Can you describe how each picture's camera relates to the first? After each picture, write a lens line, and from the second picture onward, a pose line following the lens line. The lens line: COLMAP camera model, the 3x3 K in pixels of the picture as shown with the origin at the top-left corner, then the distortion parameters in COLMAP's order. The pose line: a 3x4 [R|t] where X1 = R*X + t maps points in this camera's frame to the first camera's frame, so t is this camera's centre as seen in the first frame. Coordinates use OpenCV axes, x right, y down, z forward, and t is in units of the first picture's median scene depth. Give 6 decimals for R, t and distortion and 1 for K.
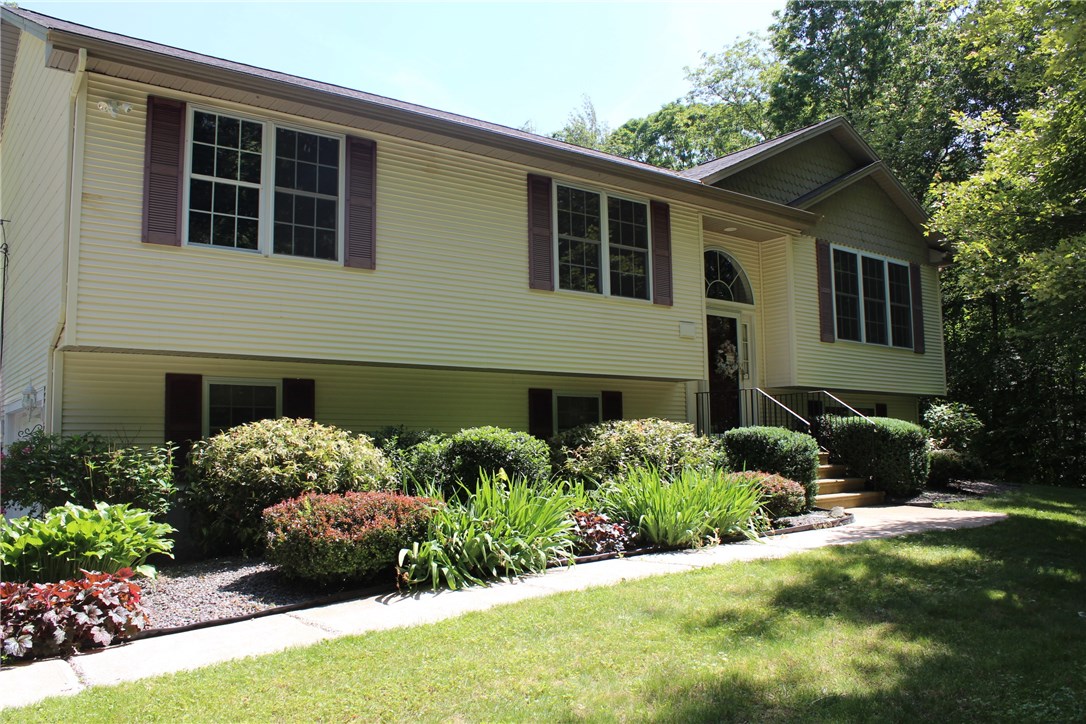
lens RADIAL K [[911.7, 0, 543.0], [0, 911.7, 362.0], [0, 0, 1]] dist [-0.168107, 0.141800]
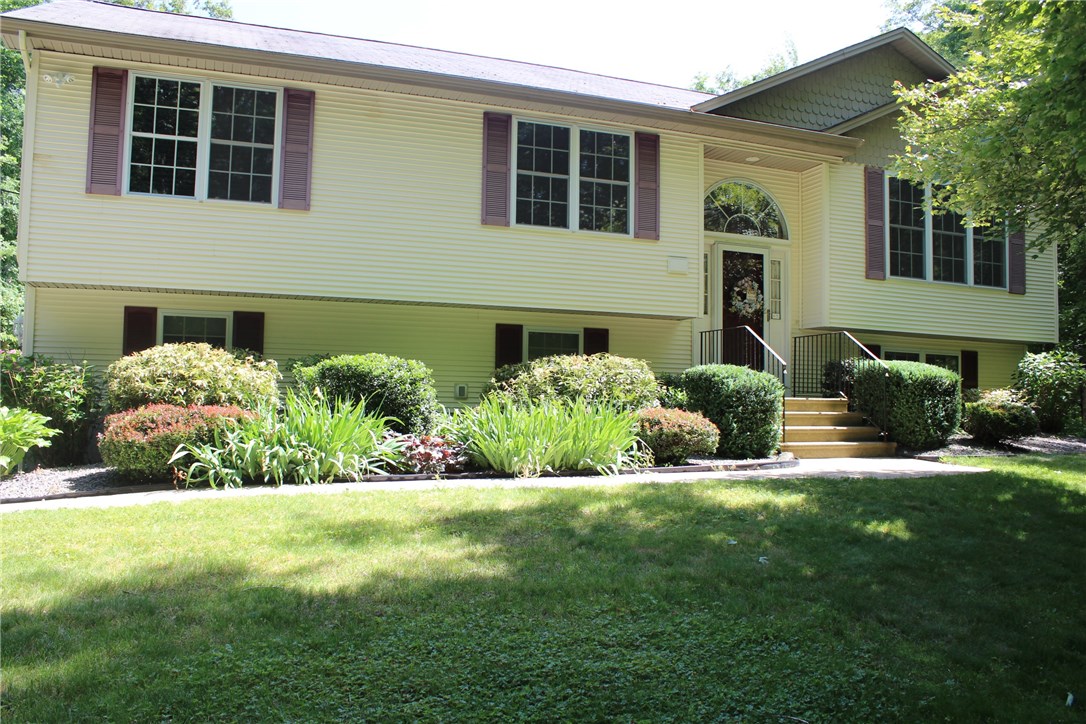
lens RADIAL K [[911.7, 0, 543.0], [0, 911.7, 362.0], [0, 0, 1]] dist [-0.168107, 0.141800]
pose [[0.954315, 0.014080, -0.298469, 0.402193], [-0.000118, 0.998907, 0.046746, 0.028710], [0.298801, -0.044575, 0.953274, 0.051202]]
